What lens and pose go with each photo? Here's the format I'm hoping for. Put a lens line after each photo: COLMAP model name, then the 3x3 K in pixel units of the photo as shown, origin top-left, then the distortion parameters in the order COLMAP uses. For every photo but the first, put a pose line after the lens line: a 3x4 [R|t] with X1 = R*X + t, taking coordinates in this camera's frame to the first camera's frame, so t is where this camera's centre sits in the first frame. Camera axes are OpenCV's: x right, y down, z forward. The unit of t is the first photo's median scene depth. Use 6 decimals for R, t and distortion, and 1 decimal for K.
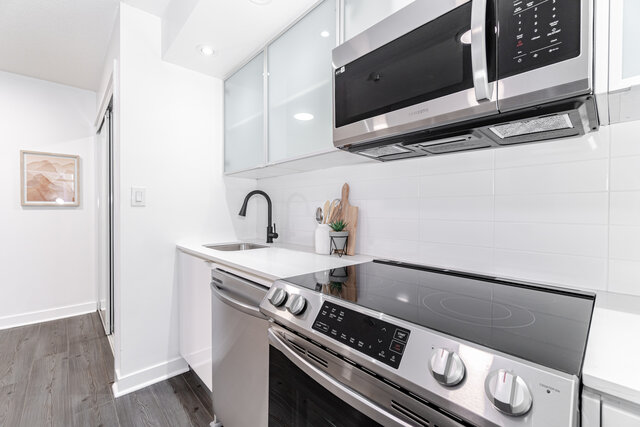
lens RADIAL K [[271.7, 0, 320.0], [0, 271.7, 213.5], [0, 0, 1]] dist [-0.012587, 0.000098]
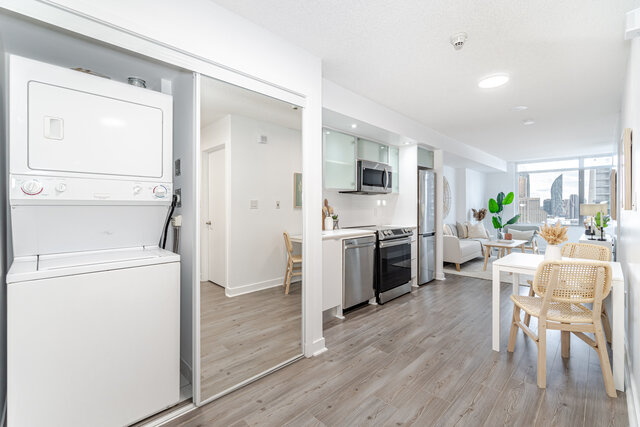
lens RADIAL K [[281.5, 0, 319.7], [0, 281.5, 210.2], [0, 0, 1]] dist [-0.000538, 0.000028]
pose [[-0.028107, -0.019524, 0.999414, -1.916481], [0.007822, 0.999774, 0.019751, -0.052896], [-0.999574, 0.008373, -0.027947, 0.933748]]
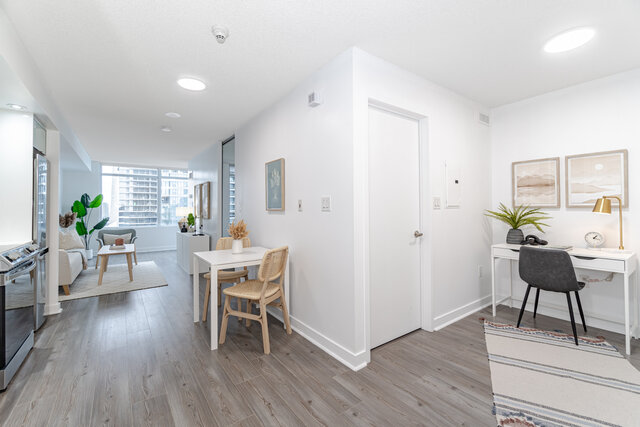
lens RADIAL K [[279.4, 0, 320.3], [0, 279.4, 203.7], [0, 0, 1]] dist [-0.001361, -0.000046]
pose [[-0.991426, 0.005693, 0.130545, -1.340012], [0.005084, 0.999975, -0.004992, -0.049487], [-0.130570, -0.004286, -0.991430, 1.320509]]
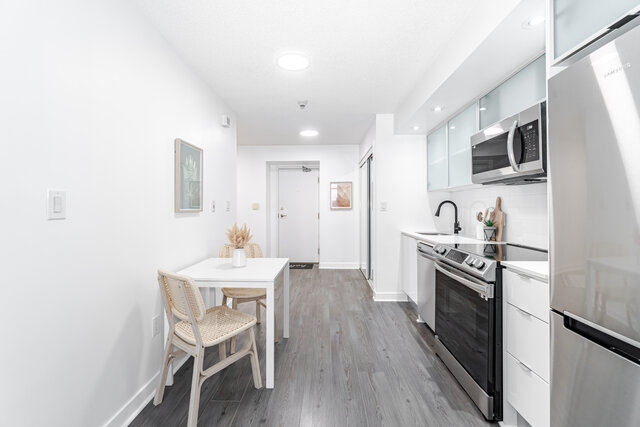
lens RADIAL K [[279.4, 0, 320.3], [0, 279.4, 203.7], [0, 0, 1]] dist [-0.001361, -0.000046]
pose [[0.716397, -0.015738, -0.697515, 0.420422], [-0.002294, 0.999687, -0.024912, -0.024266], [0.697689, 0.019447, 0.716137, -0.783834]]
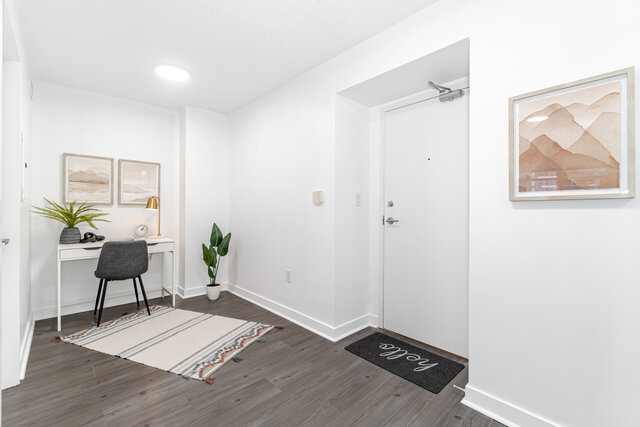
lens RADIAL K [[275.3, 0, 320.0], [0, 275.3, 213.5], [0, 0, 1]] dist [-0.002010, -0.000180]
pose [[0.002974, 0.006989, -0.999971, -0.773545], [-0.013459, 0.999885, 0.006948, -0.003596], [0.999905, 0.013438, 0.003068, 0.847451]]
